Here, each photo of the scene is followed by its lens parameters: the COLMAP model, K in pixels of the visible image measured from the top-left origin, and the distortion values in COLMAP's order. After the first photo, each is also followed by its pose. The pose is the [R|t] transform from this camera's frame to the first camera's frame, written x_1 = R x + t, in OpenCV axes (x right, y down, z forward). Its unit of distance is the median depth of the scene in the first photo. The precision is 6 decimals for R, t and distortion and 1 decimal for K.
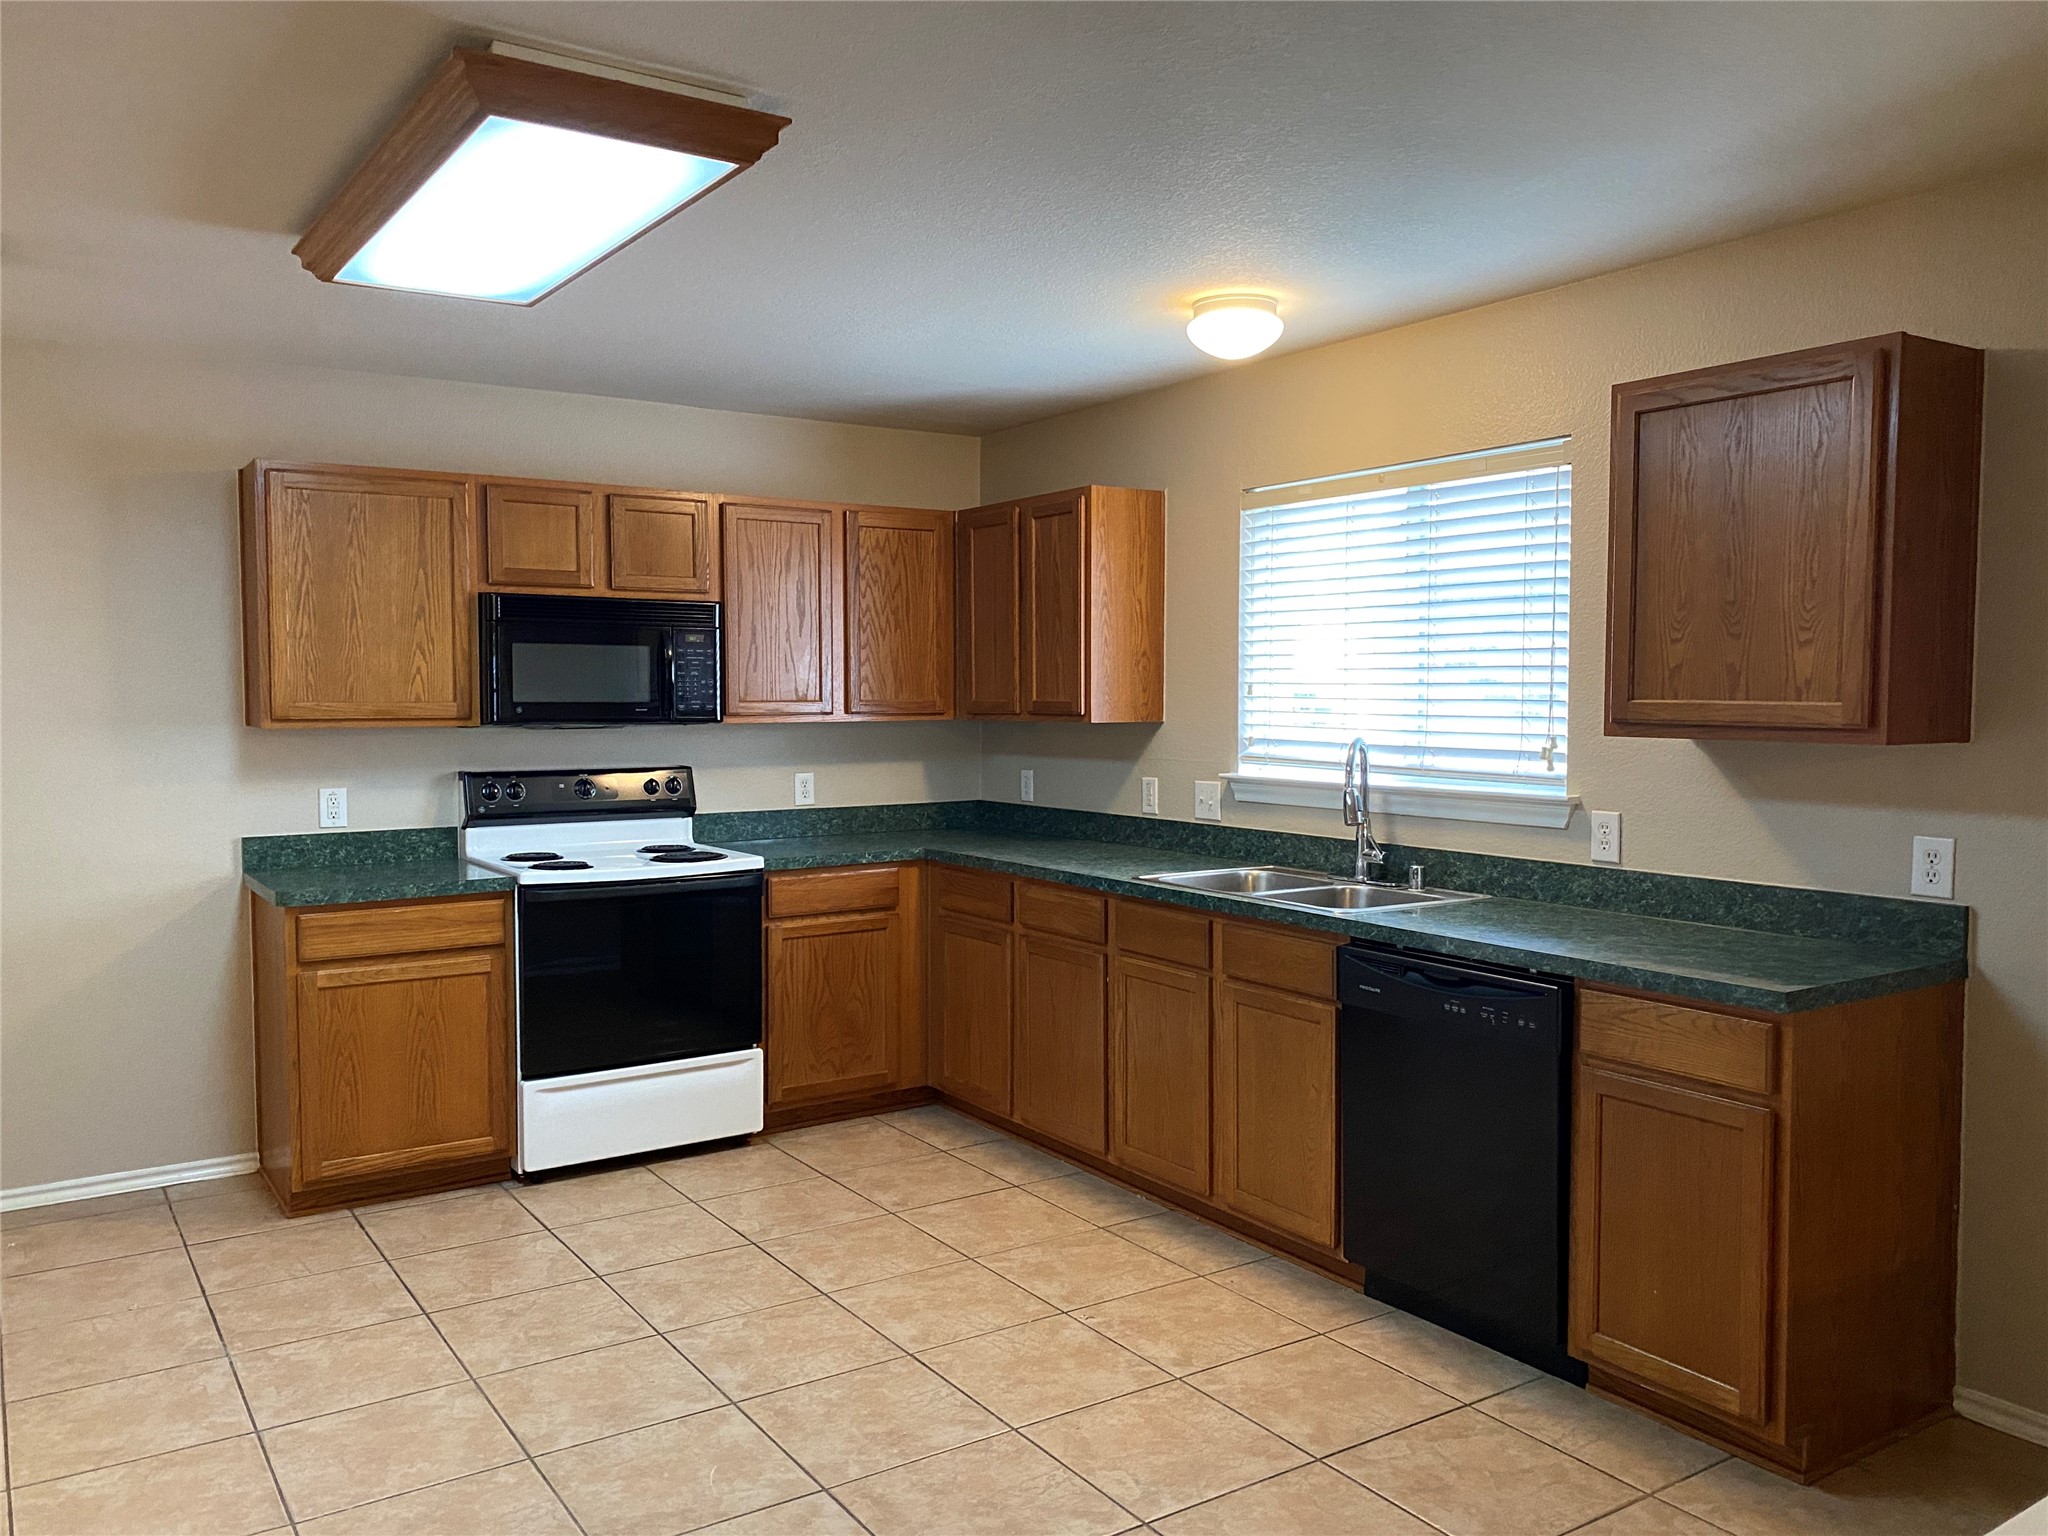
lens RADIAL K [[1560.9, 0, 1024.0], [0, 1560.9, 768.0], [0, 0, 1]] dist [0.073901, -0.062640]
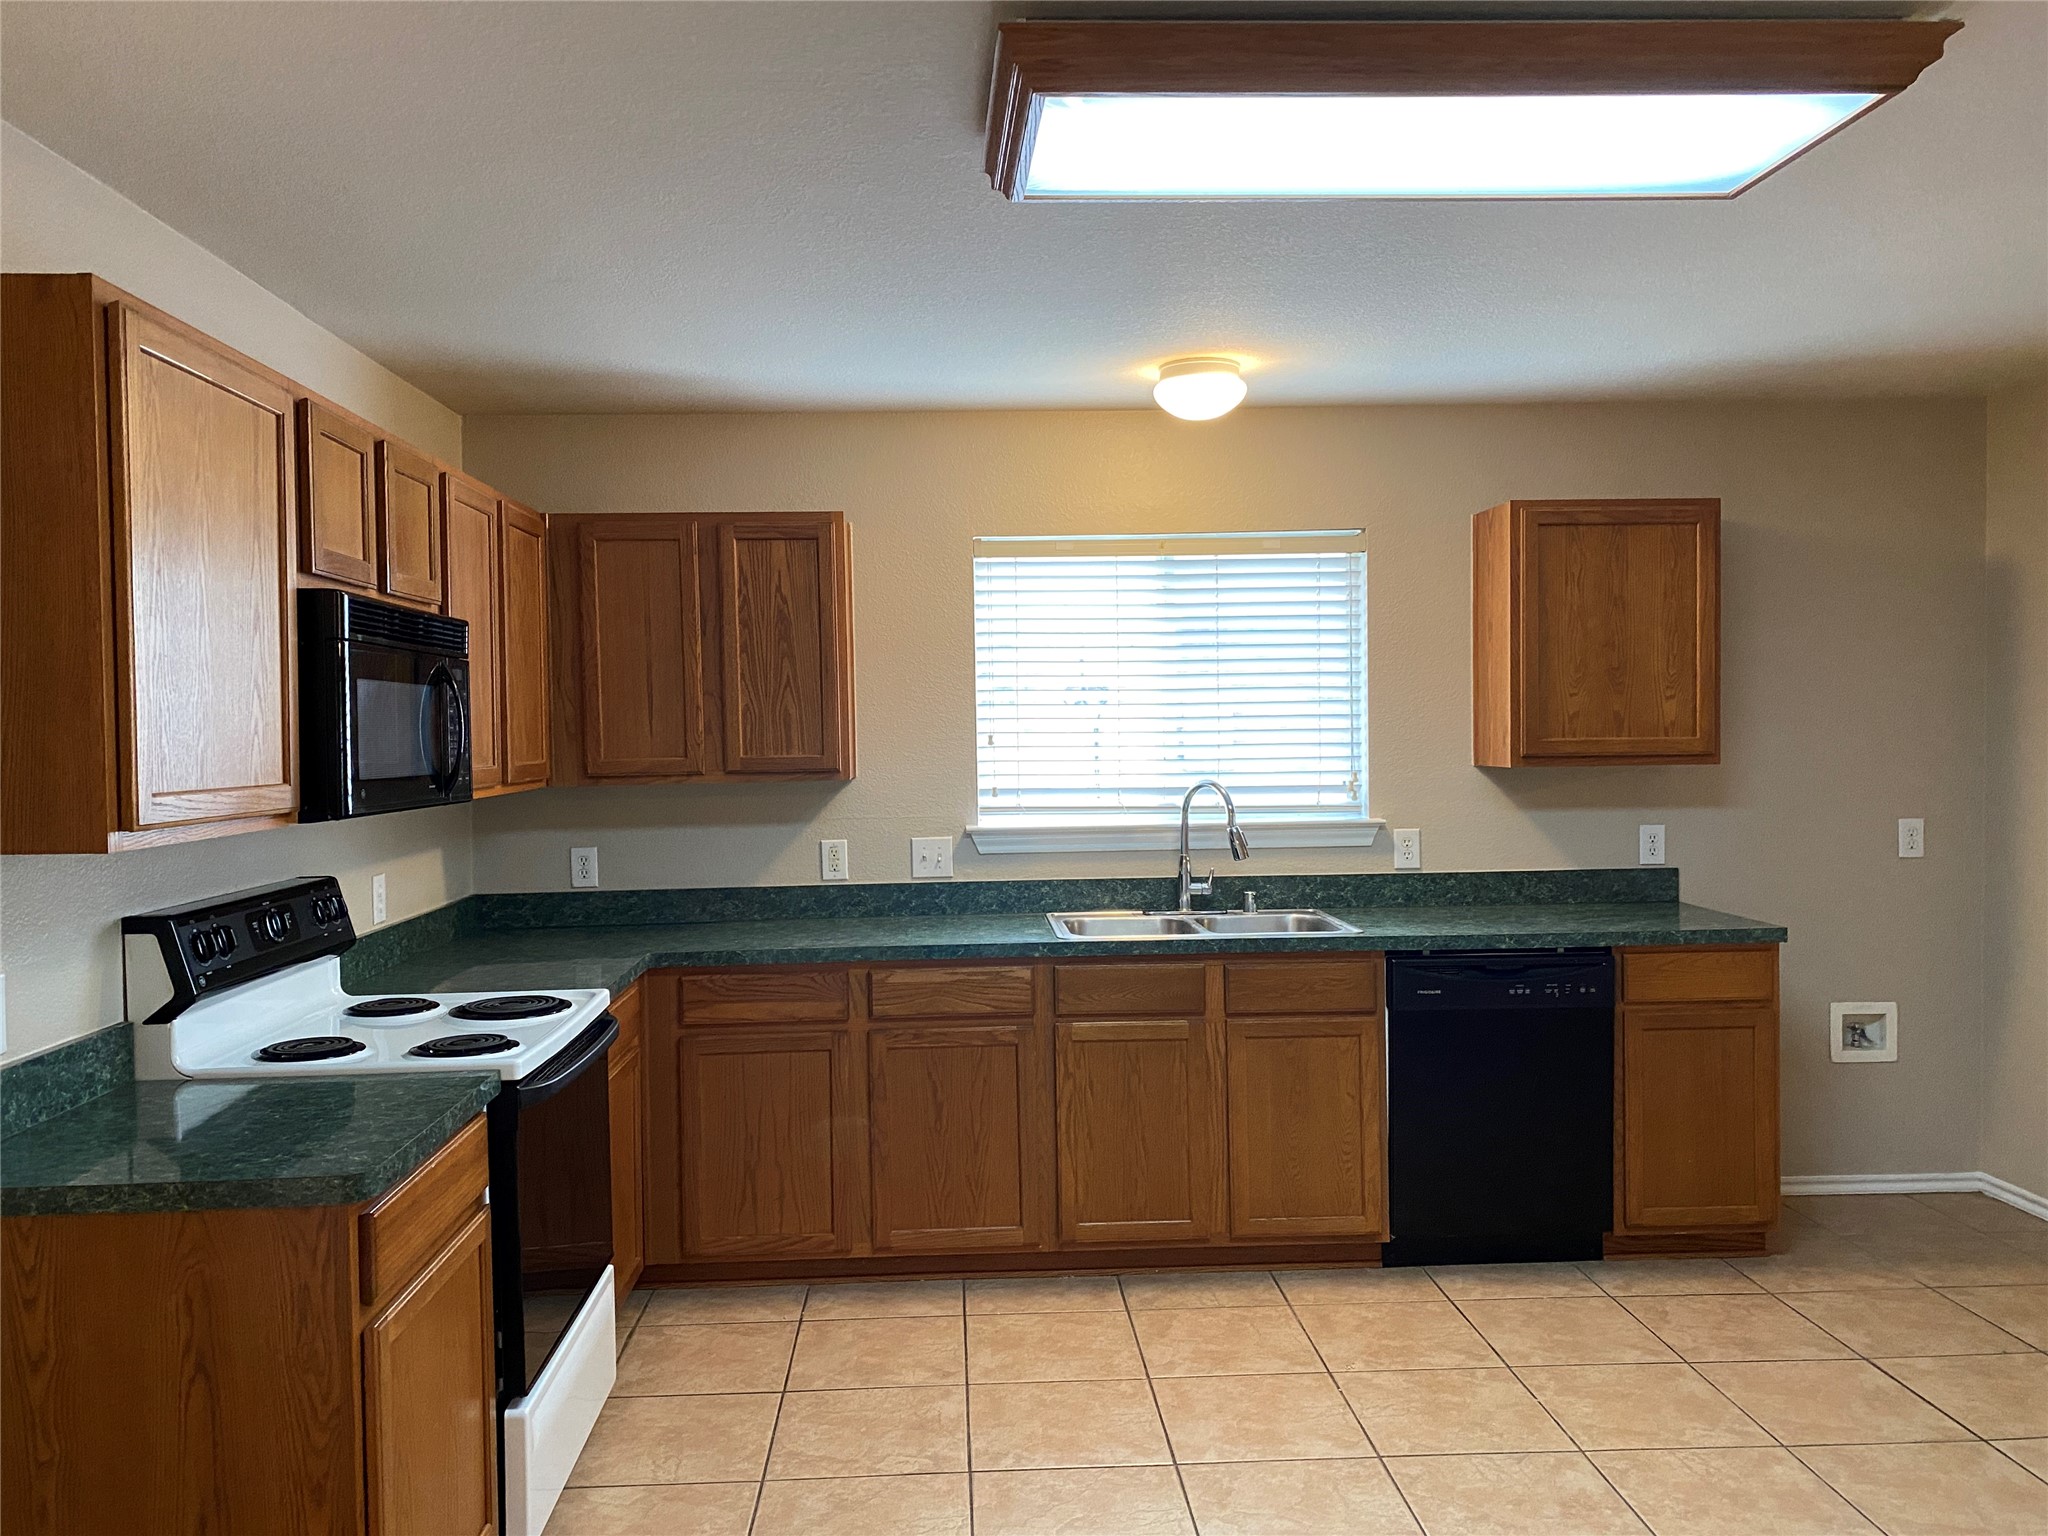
lens RADIAL K [[1560.9, 0, 1024.0], [0, 1560.9, 768.0], [0, 0, 1]] dist [0.073901, -0.062640]
pose [[0.513141, -0.030834, 0.857750, -0.814048], [0.058220, 0.998303, 0.001057, -0.038105], [-0.856328, 0.049395, 0.514065, 0.574156]]
